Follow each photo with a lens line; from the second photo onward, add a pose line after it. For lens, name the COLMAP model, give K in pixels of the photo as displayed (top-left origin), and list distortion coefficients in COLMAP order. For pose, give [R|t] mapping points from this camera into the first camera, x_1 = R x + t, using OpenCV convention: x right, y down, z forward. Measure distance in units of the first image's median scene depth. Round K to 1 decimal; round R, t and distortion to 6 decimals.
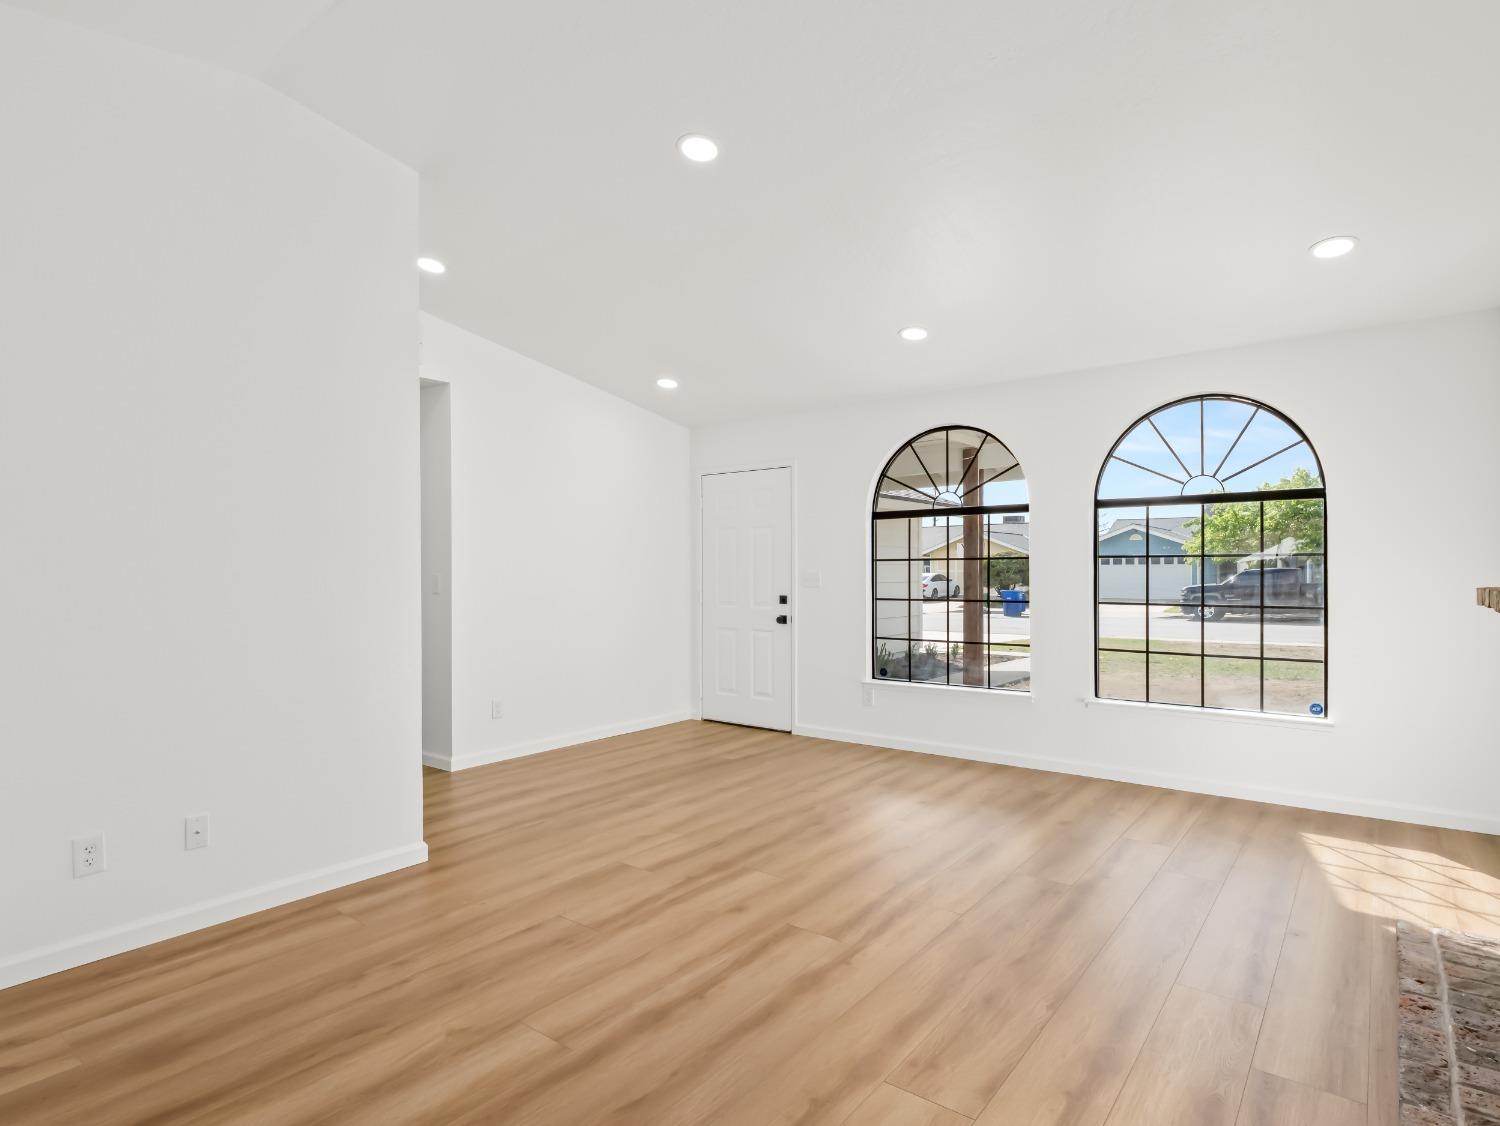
lens RADIAL K [[811.5, 0, 751.1], [0, 811.5, 575.1], [0, 0, 1]] dist [0.002864, -0.003962]
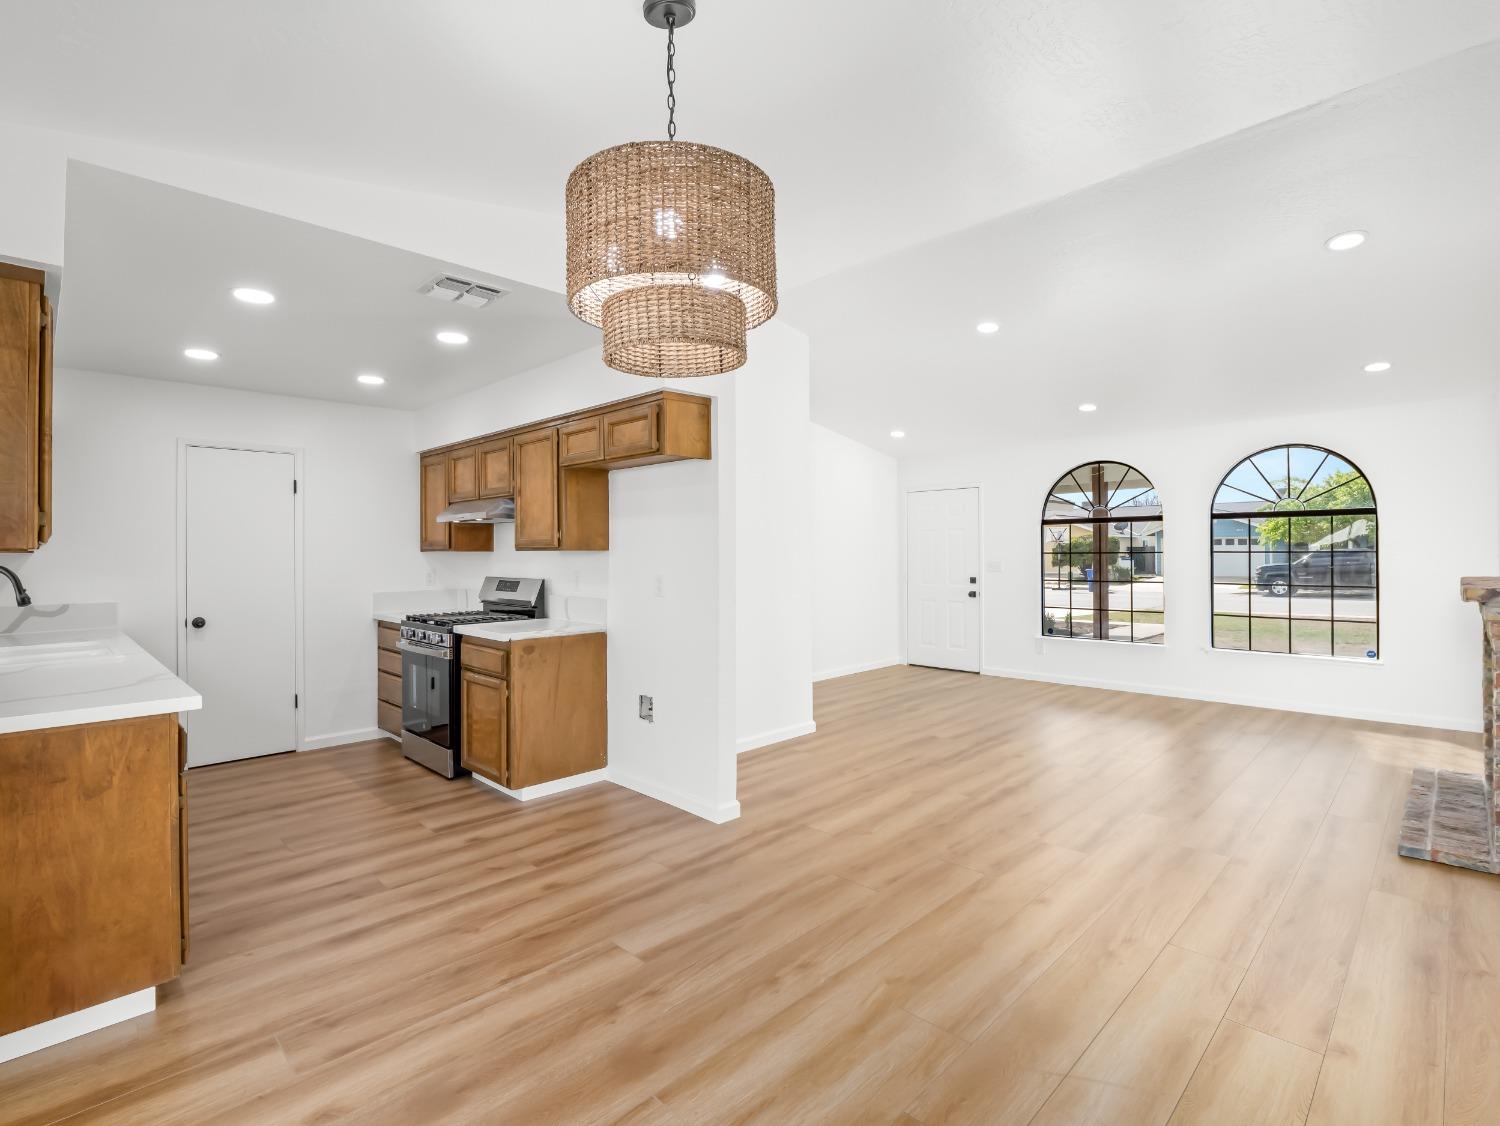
lens RADIAL K [[729.8, 0, 746.0], [0, 729.8, 548.3], [0, 0, 1]] dist [-0.013151, -0.000228]
pose [[0.992780, -0.001989, -0.119934, -0.289980], [0.001138, 0.999974, -0.007168, -0.024563], [0.119945, 0.006980, 0.992756, -0.462823]]
